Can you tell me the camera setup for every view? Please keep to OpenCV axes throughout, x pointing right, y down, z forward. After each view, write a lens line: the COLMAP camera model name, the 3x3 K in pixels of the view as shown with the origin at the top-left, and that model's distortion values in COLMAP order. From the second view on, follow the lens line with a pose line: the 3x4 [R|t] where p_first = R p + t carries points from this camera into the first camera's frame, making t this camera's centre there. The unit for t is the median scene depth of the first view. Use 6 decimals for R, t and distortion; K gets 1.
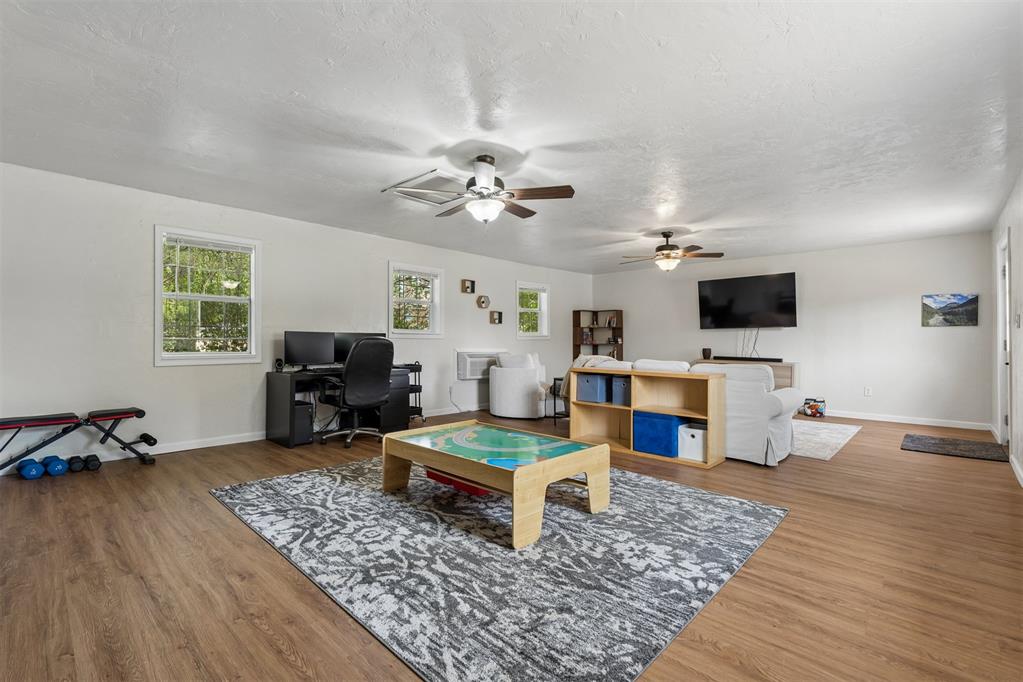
lens RADIAL K [[453.1, 0, 509.1], [0, 453.1, 340.4], [0, 0, 1]] dist [-0.004026, -0.000223]
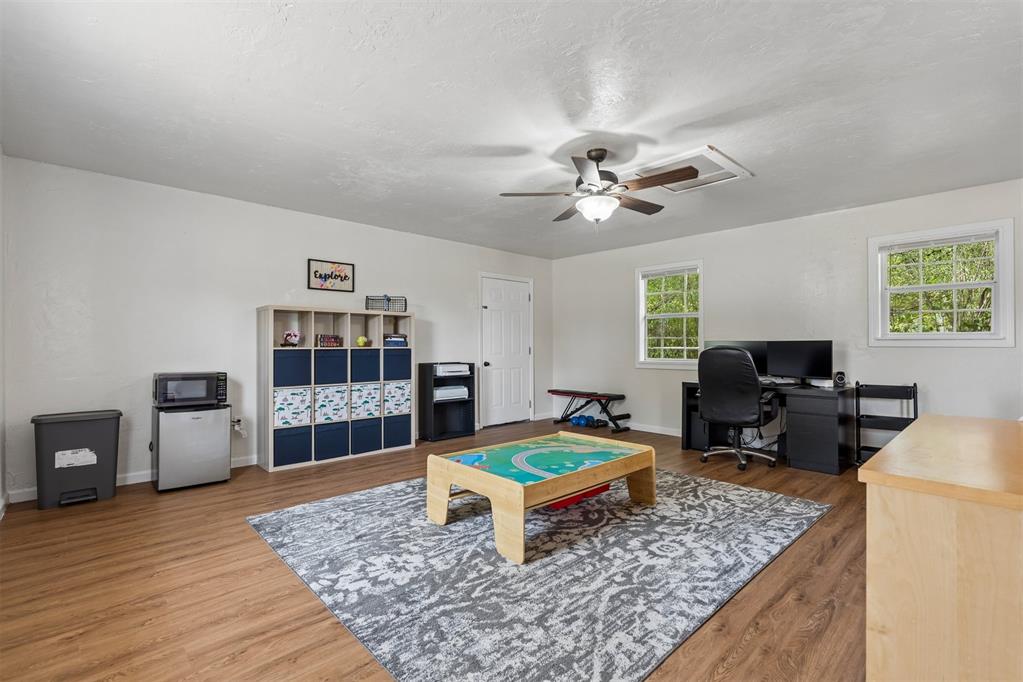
lens RADIAL K [[466.1, 0, 513.6], [0, 466.1, 336.7], [0, 0, 1]] dist [-0.001489, 0.000302]
pose [[-0.050190, -0.023087, -0.998473, 1.042124], [0.003411, 0.999723, -0.023288, -0.010468], [0.998734, -0.004575, -0.050097, 1.032631]]
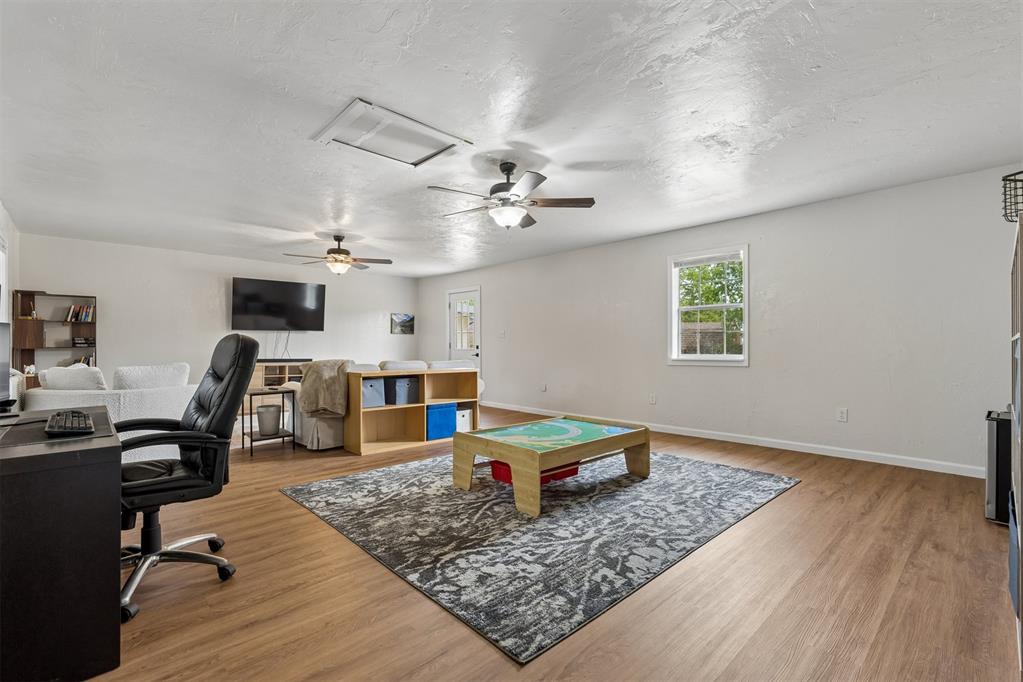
lens RADIAL K [[453.1, 0, 509.1], [0, 453.1, 340.4], [0, 0, 1]] dist [-0.004026, -0.000223]
pose [[0.065743, 0.007424, 0.997809, -1.258617], [-0.005205, 0.999961, -0.007097, 0.000693], [-0.997823, -0.004727, 0.065779, 1.092347]]
